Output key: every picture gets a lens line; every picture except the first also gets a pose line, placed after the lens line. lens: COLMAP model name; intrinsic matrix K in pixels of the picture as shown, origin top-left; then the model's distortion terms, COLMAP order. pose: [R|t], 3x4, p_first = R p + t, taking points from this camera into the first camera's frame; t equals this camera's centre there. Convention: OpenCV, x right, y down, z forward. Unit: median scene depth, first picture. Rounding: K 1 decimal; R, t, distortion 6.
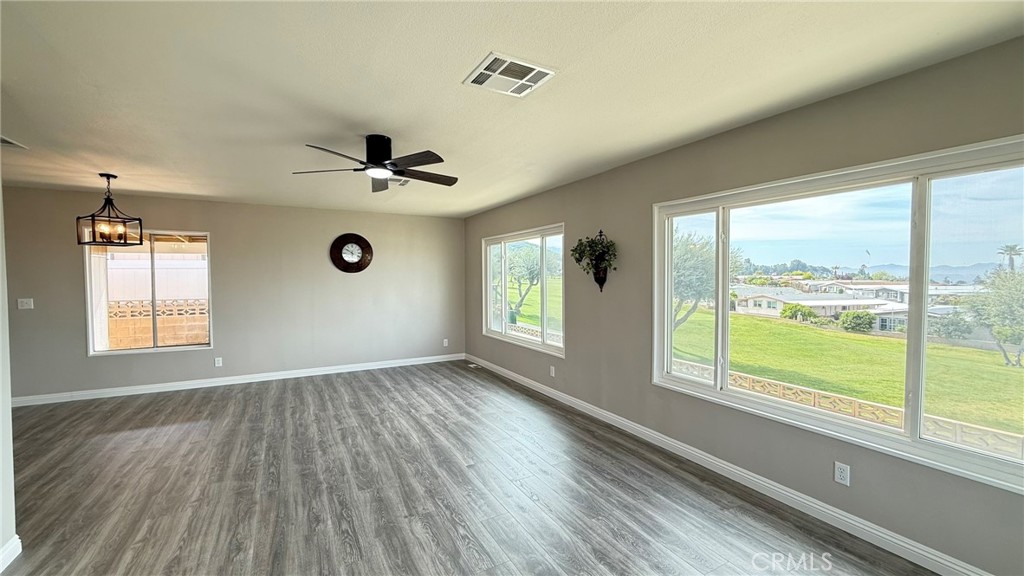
lens RADIAL K [[410.5, 0, 511.2], [0, 410.5, 286.3], [0, 0, 1]] dist [-0.000068, 0.000050]
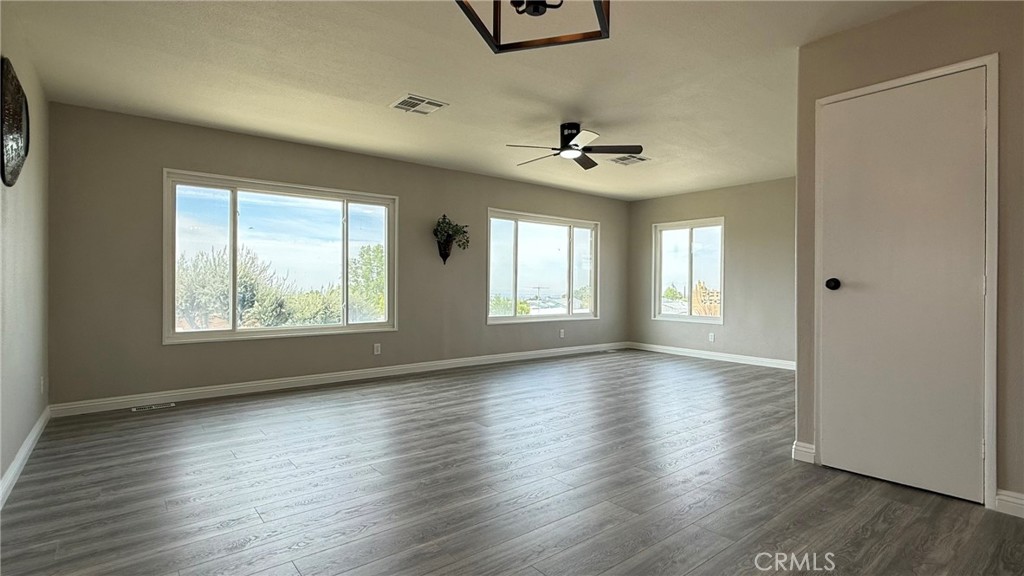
lens RADIAL K [[491.0, 0, 514.9], [0, 491.0, 286.8], [0, 0, 1]] dist [0.000114, 0.000089]
pose [[-0.174895, 0.001062, 0.984587, -1.237525], [0.024279, 0.999700, 0.003235, 0.078905], [-0.984288, 0.024470, -0.174868, 1.023330]]
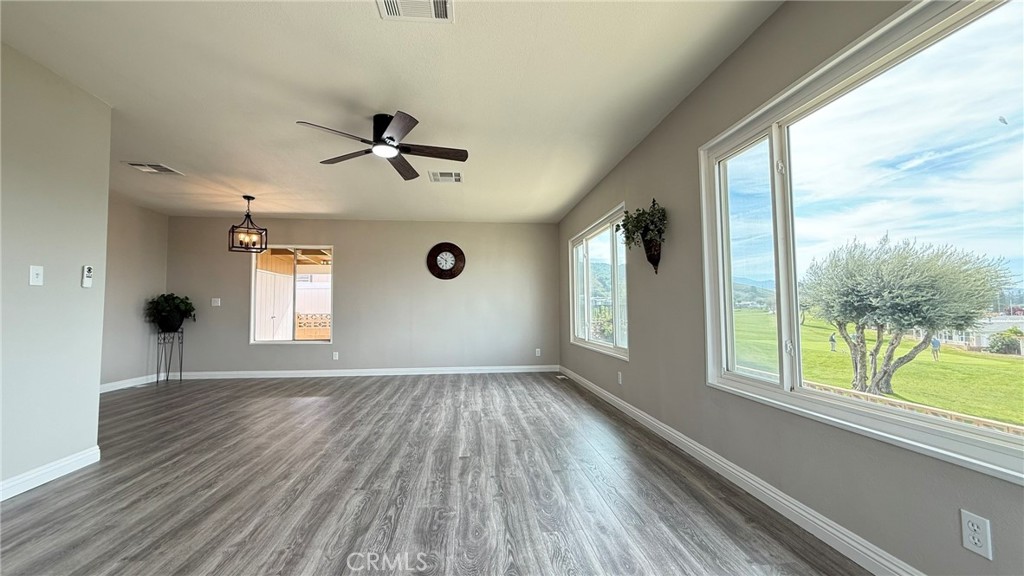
lens RADIAL K [[410.5, 0, 511.2], [0, 410.5, 286.3], [0, 0, 1]] dist [-0.000068, 0.000050]
pose [[0.922538, -0.024921, -0.385100, 0.258967], [-0.006765, 0.996715, -0.080705, 0.102852], [0.385847, 0.077059, 0.919339, 0.142366]]
